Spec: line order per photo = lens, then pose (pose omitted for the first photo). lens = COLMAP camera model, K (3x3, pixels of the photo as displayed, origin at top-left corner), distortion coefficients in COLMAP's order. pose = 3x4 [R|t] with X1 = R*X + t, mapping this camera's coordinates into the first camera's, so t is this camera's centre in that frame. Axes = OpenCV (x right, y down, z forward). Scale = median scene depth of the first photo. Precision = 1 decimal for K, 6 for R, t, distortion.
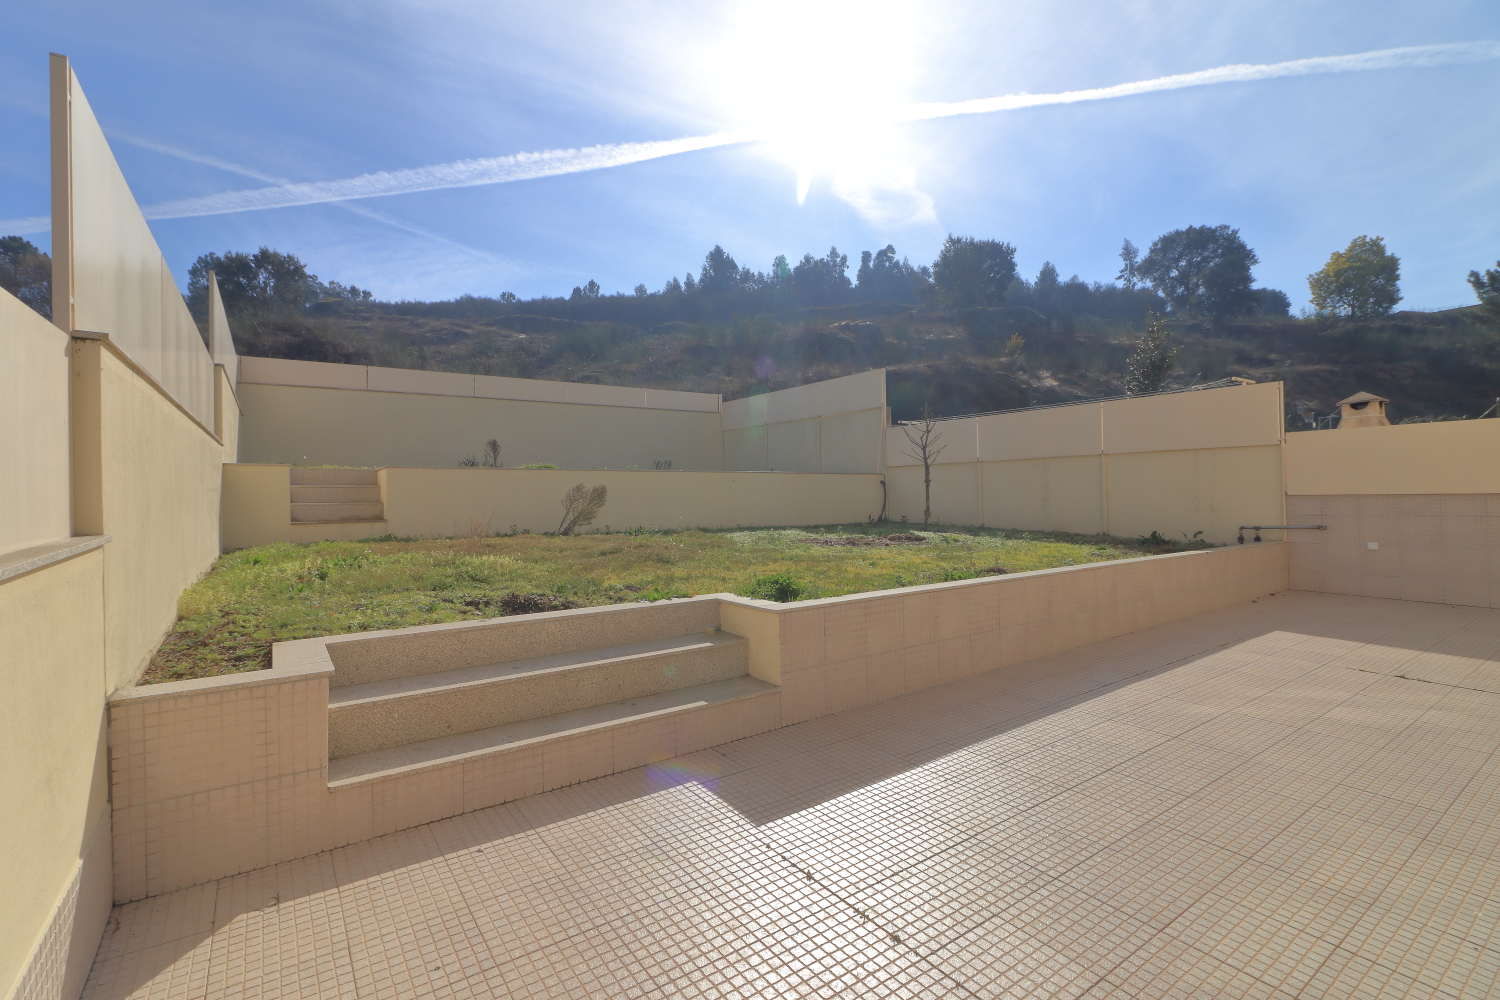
lens RADIAL K [[688.6, 0, 745.7], [0, 688.6, 494.1], [0, 0, 1]] dist [0.002361, -0.004701]
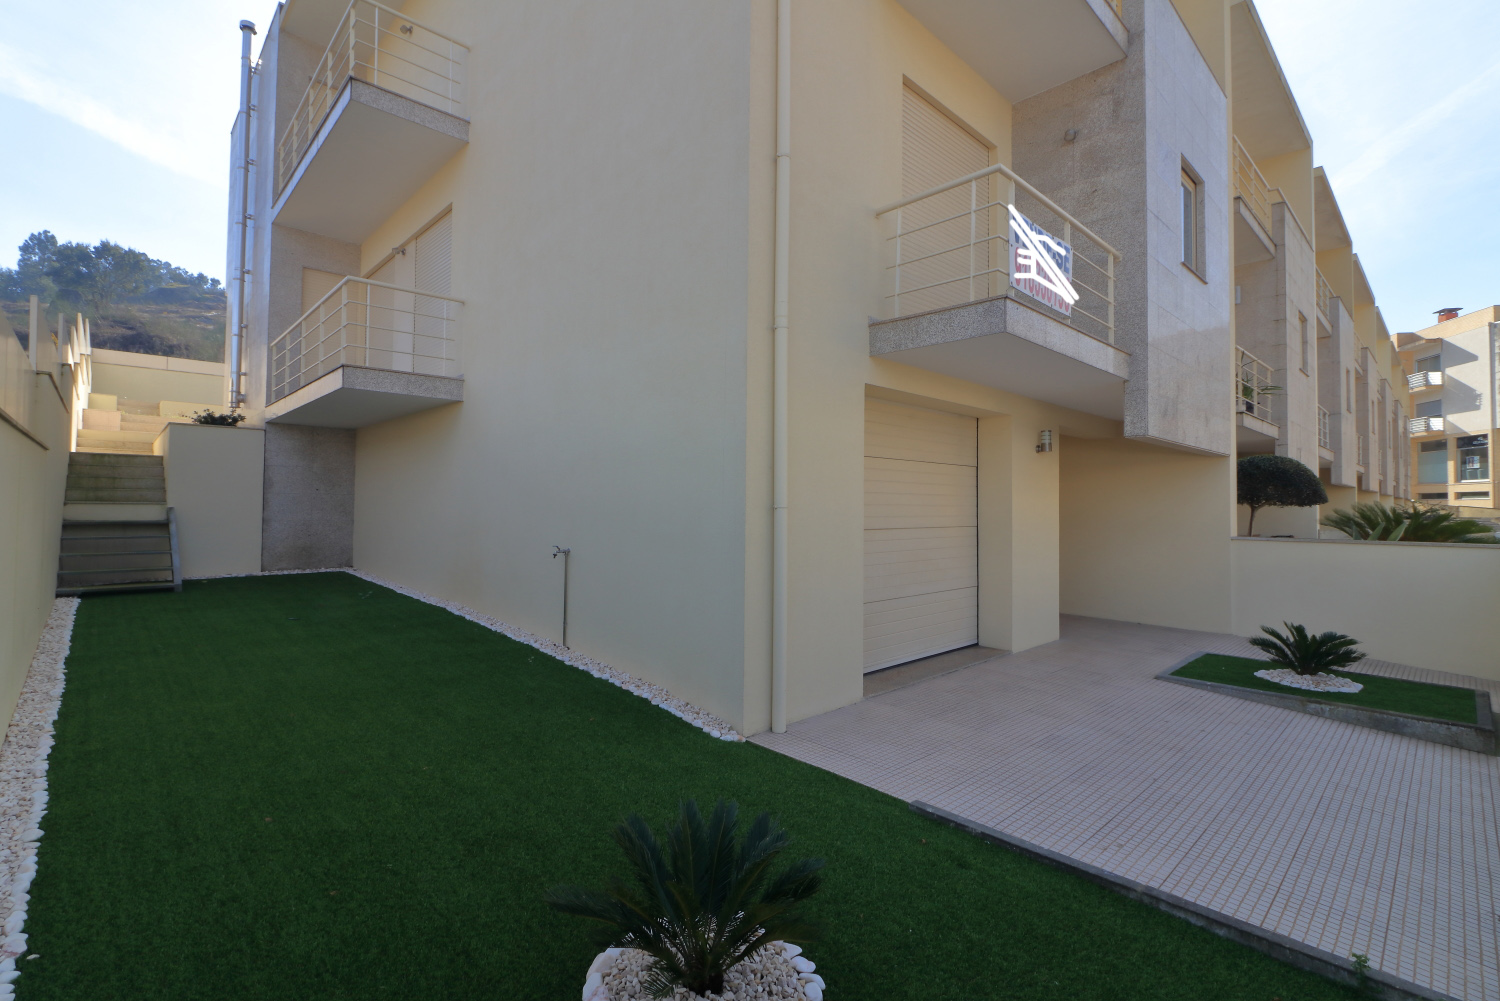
lens RADIAL K [[688.6, 0, 750.4], [0, 688.6, 496.4], [0, 0, 1]] dist [0.002361, -0.004701]
pose [[0.987862, 0.027919, 0.152803, 0.162253], [-0.026228, 0.999571, -0.013071, 0.038687], [-0.153103, 0.008904, 0.988170, -0.238344]]
